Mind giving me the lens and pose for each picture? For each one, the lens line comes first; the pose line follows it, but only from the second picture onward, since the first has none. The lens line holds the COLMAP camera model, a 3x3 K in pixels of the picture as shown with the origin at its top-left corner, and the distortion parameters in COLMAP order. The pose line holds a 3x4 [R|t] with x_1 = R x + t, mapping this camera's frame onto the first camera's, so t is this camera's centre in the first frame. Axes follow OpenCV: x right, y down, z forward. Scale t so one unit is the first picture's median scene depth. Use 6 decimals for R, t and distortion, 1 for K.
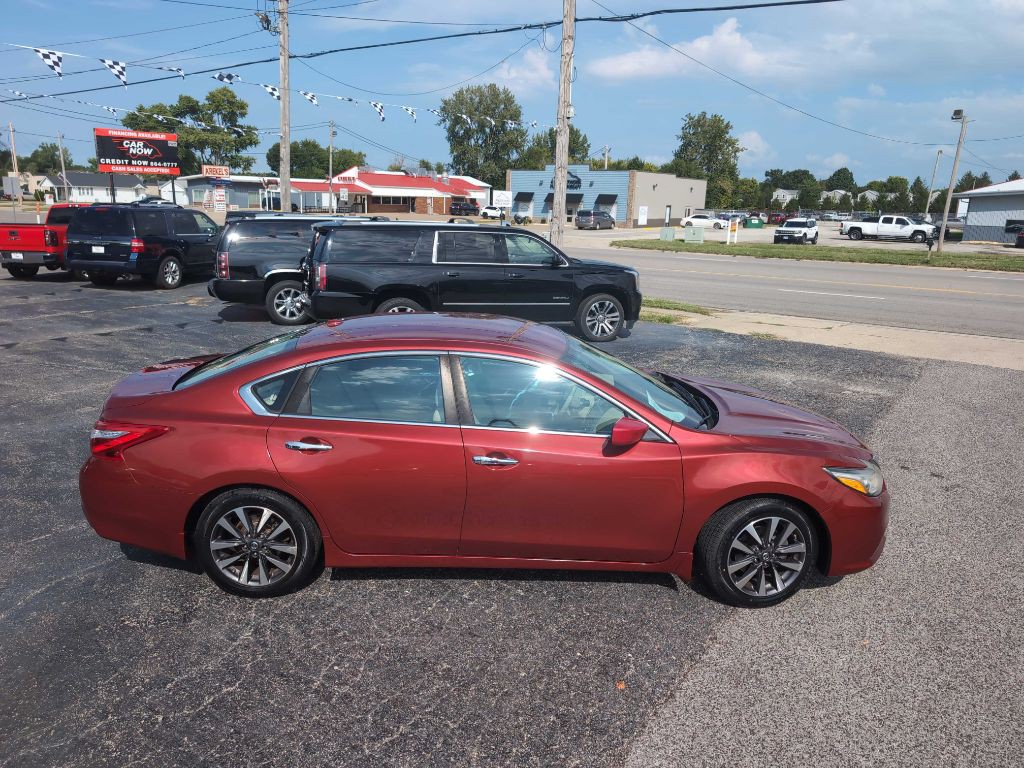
lens RADIAL K [[743.3, 0, 510.6], [0, 743.3, 378.4], [0, 0, 1]] dist [0.010937, -0.002214]
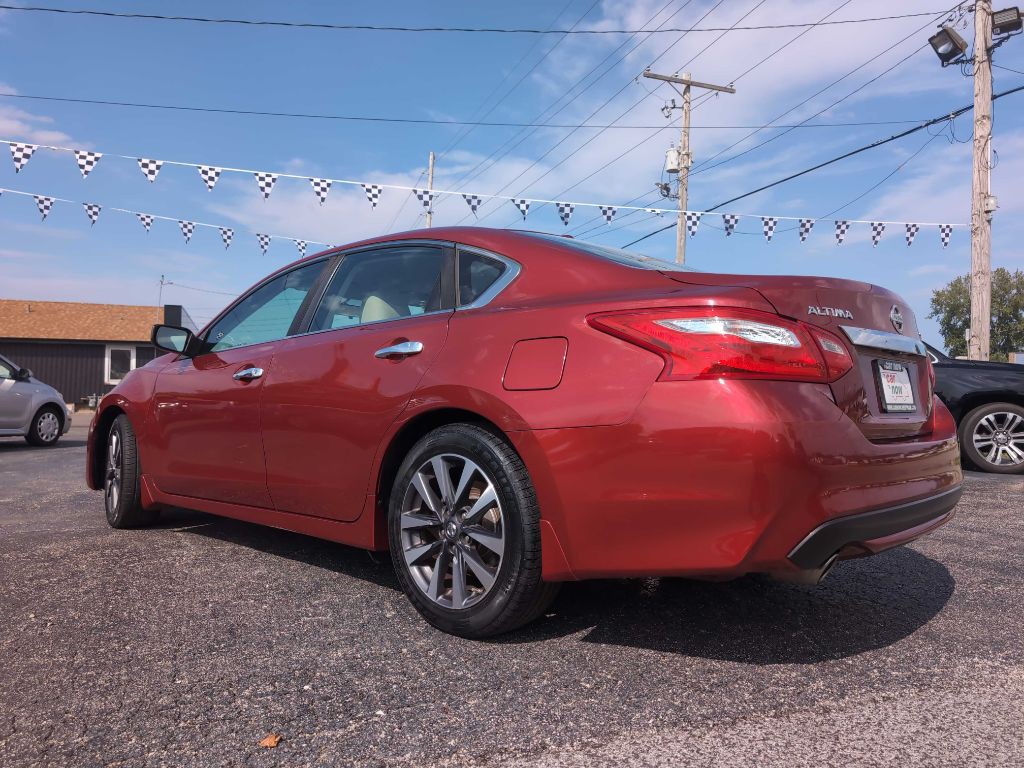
lens RADIAL K [[746.2, 0, 506.6], [0, 746.2, 377.3], [0, 0, 1]] dist [0.010110, -0.004631]
pose [[0.811789, -0.031193, -0.583117, 0.084792], [-0.129867, 0.963921, -0.232359, 0.045164], [0.569327, 0.264354, 0.778449, 0.105298]]
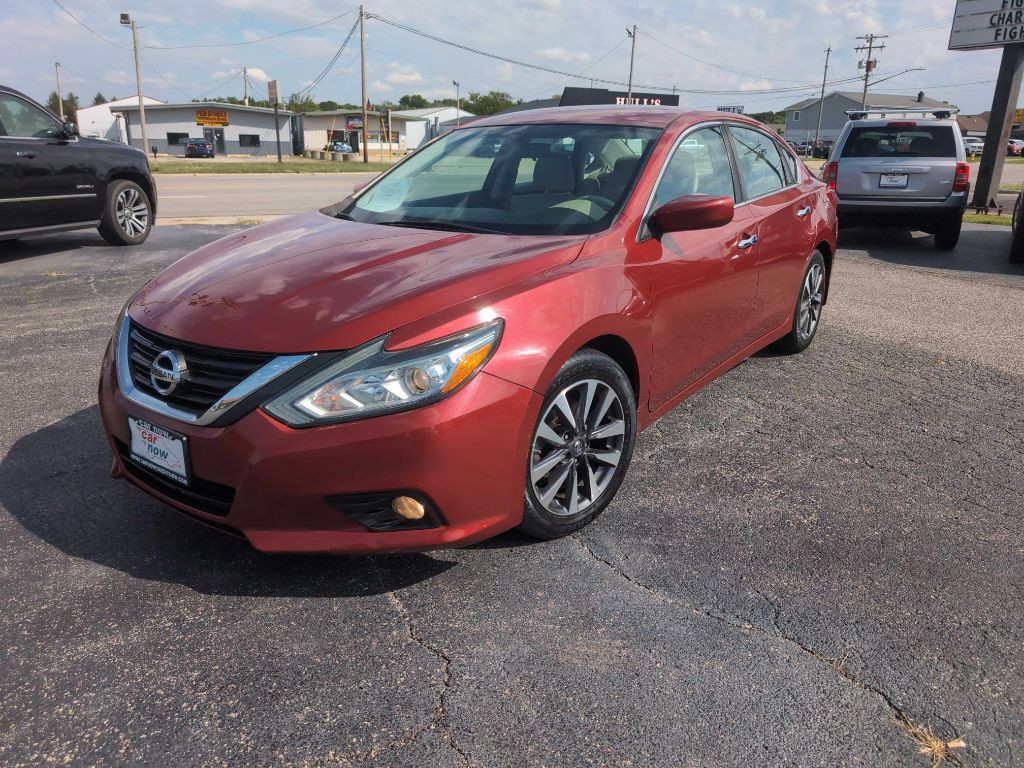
lens RADIAL K [[737.2, 0, 514.3], [0, 737.2, 382.0], [0, 0, 1]] dist [0.005993, -0.000674]
pose [[0.467964, -0.292362, 0.833987, -0.204914], [0.207705, 0.953645, 0.217763, 0.001043], [-0.858993, 0.071318, 0.506996, 0.155381]]
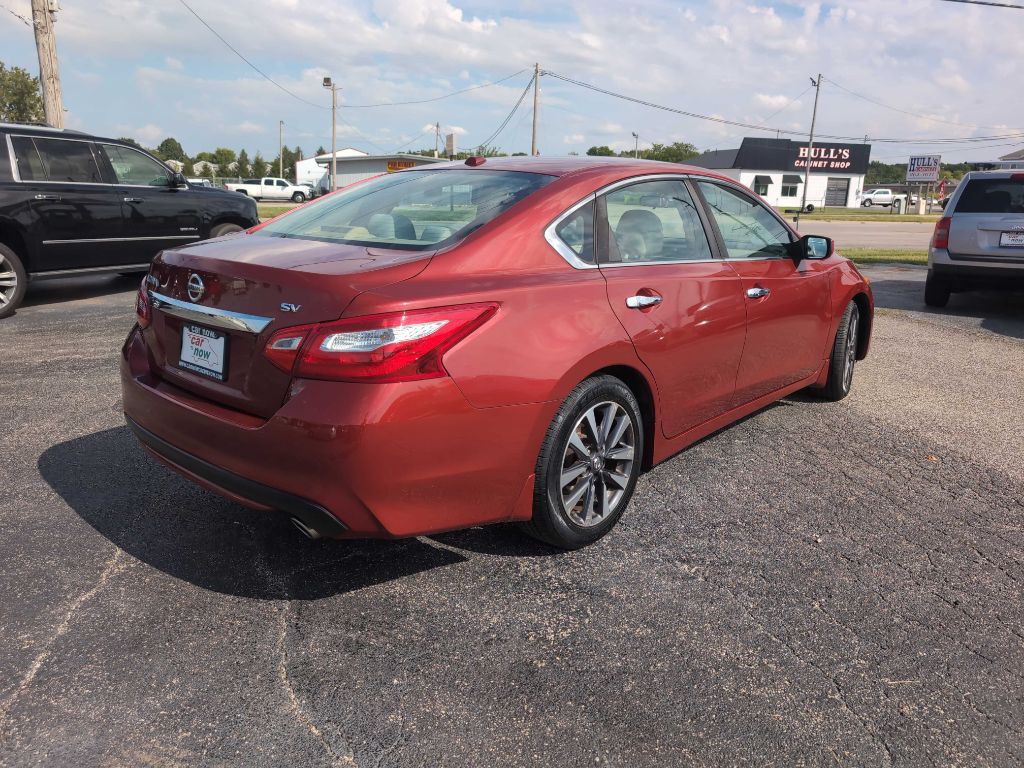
lens RADIAL K [[738.5, 0, 522.8], [0, 738.5, 374.0], [0, 0, 1]] dist [0.006079, -0.001637]
pose [[0.659400, -0.195886, 0.725824, -0.159137], [0.174765, 0.978950, 0.105428, 0.011704], [-0.731197, 0.057329, 0.679753, 0.109416]]
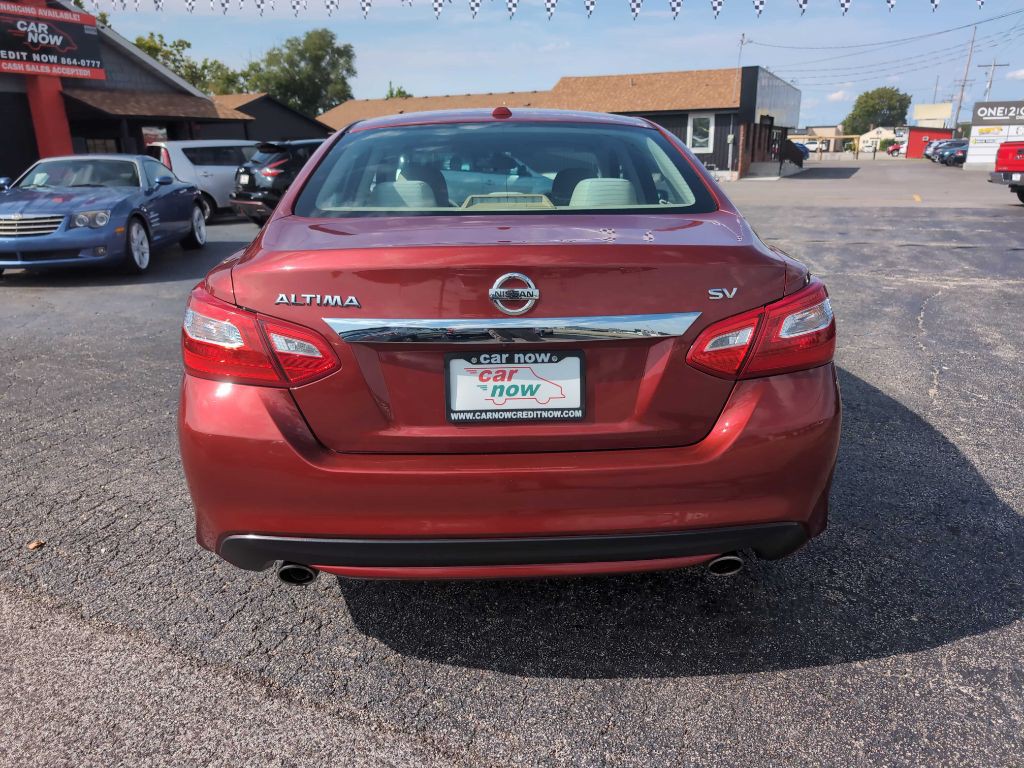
lens RADIAL K [[743.3, 0, 510.6], [0, 743.3, 378.4], [0, 0, 1]] dist [0.010937, -0.002214]
pose [[0.154825, 0.263884, -0.952048, 0.139286], [-0.218640, 0.948924, 0.227462, -0.002268], [0.963445, 0.172939, 0.204613, 0.201316]]
